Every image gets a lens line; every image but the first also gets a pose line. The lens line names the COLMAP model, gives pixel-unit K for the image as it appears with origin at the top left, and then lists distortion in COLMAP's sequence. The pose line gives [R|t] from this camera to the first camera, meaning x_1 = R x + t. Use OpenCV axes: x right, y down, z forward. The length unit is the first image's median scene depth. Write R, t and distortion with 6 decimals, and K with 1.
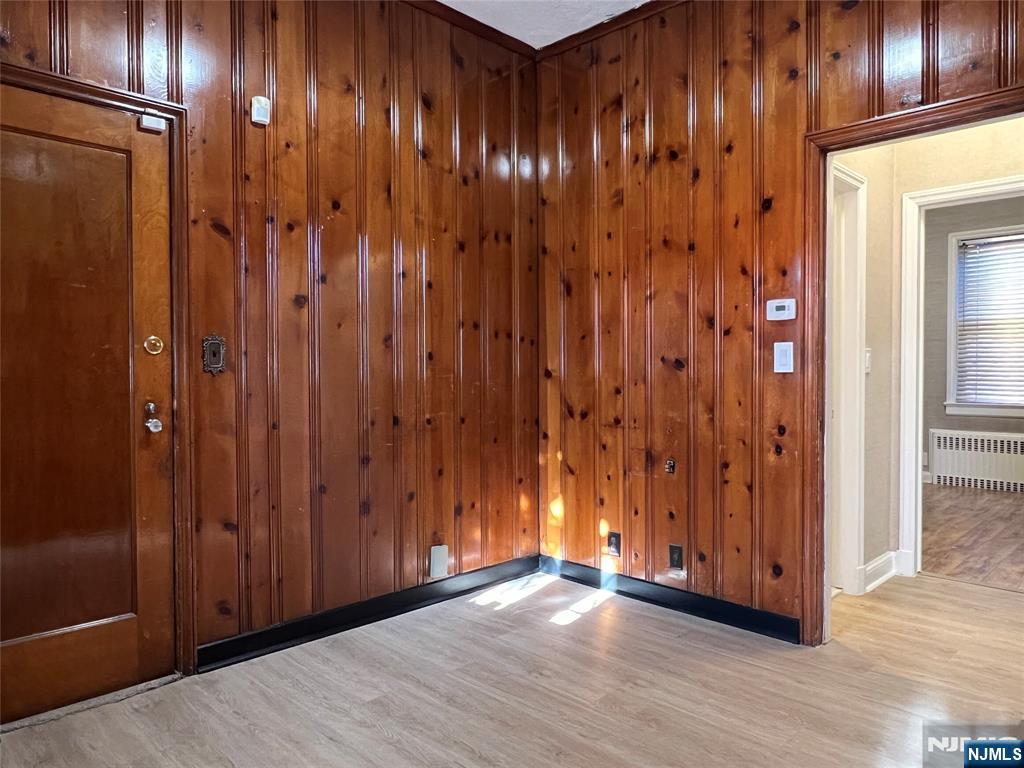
lens RADIAL K [[692.0, 0, 513.3], [0, 692.0, 385.4], [0, 0, 1]] dist [0.004328, -0.007313]
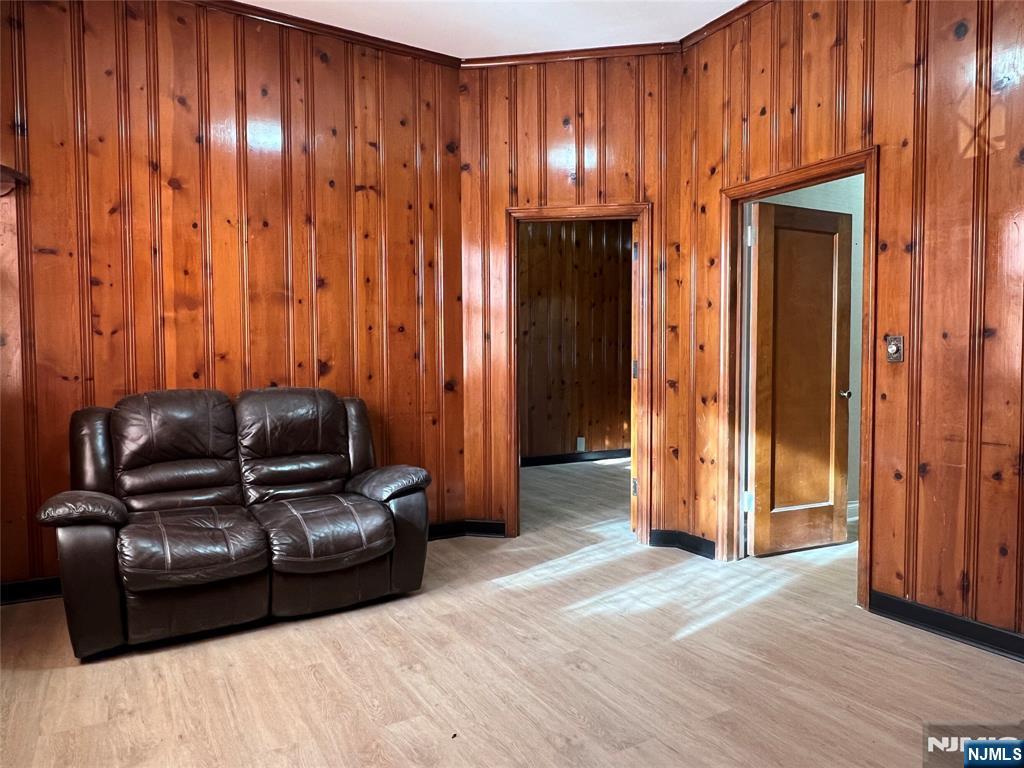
lens RADIAL K [[659.1, 0, 510.3], [0, 659.1, 386.4], [0, 0, 1]] dist [0.003810, 0.005313]
pose [[0.966693, 0.015684, -0.255458, 0.221446], [-0.010477, 0.999709, 0.021735, 0.019268], [0.255725, -0.018334, 0.966576, -1.163211]]
